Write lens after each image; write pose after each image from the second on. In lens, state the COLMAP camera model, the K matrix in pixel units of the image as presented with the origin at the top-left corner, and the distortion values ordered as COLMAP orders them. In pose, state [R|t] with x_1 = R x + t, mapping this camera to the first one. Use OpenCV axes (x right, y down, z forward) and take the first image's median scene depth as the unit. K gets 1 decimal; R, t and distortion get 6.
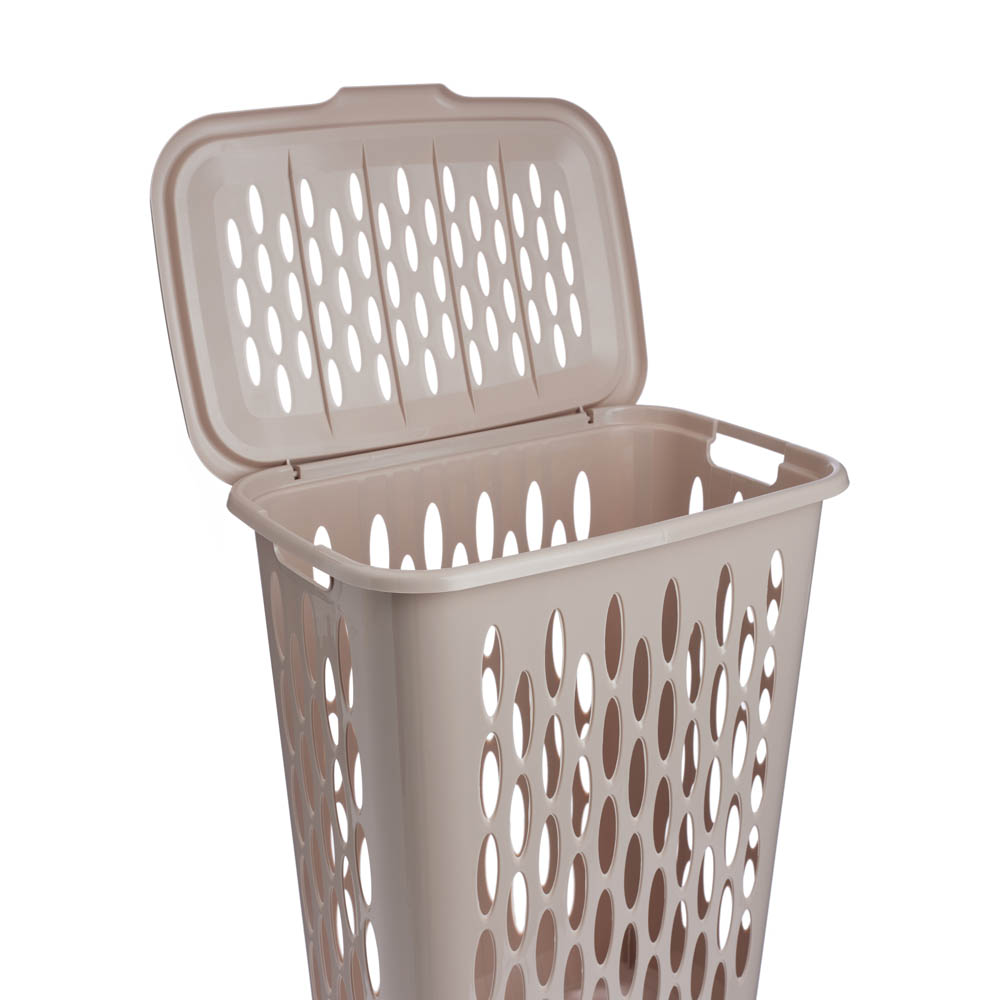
lens RADIAL K [[1897.2, 0, 502.4], [0, 1897.2, 498.2], [0, 0, 1]] dist [0.071743, 0.000000]
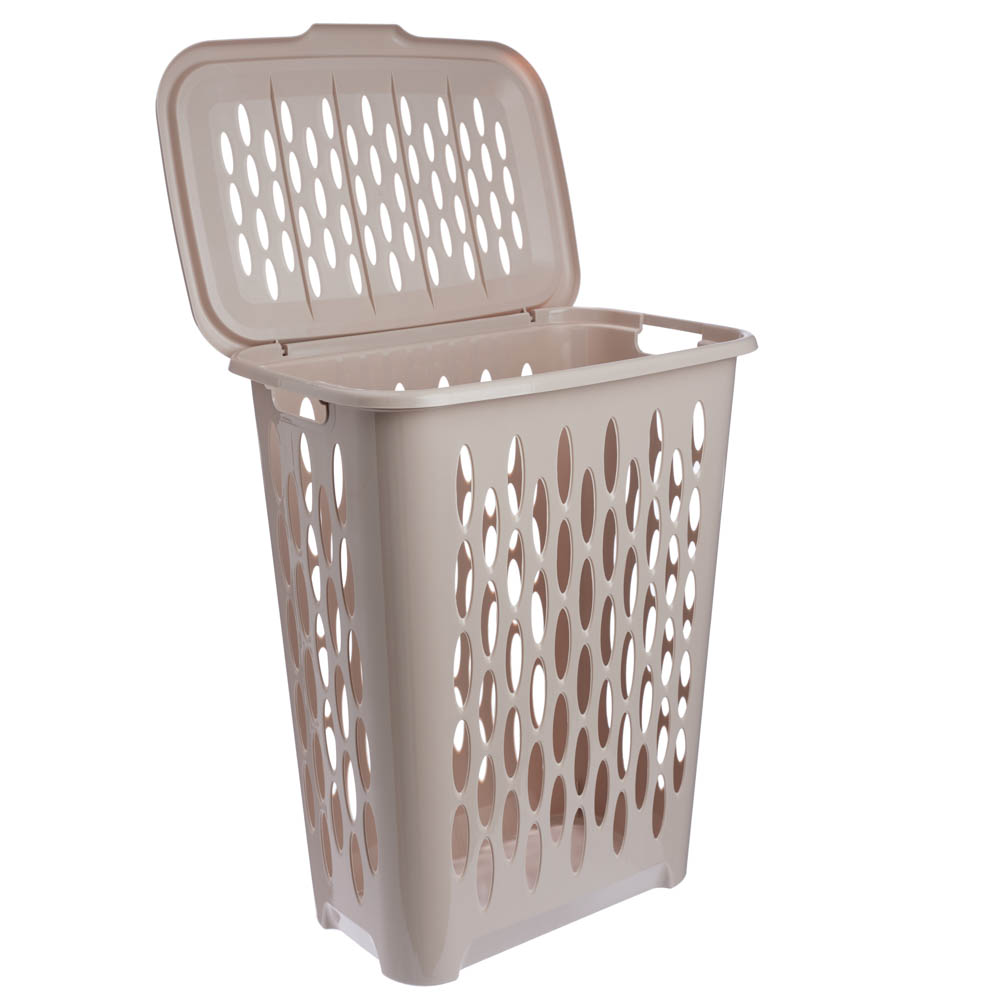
lens RADIAL K [[1897.2, 0, 497.6], [0, 1897.2, 501.5], [0, 0, 1]] dist [0.071743, 0.000000]
pose [[0.998603, -0.025365, 0.046347, -0.032769], [0.027105, 0.998936, -0.037302, 0.118289], [-0.045351, 0.038506, 0.998229, -0.149882]]
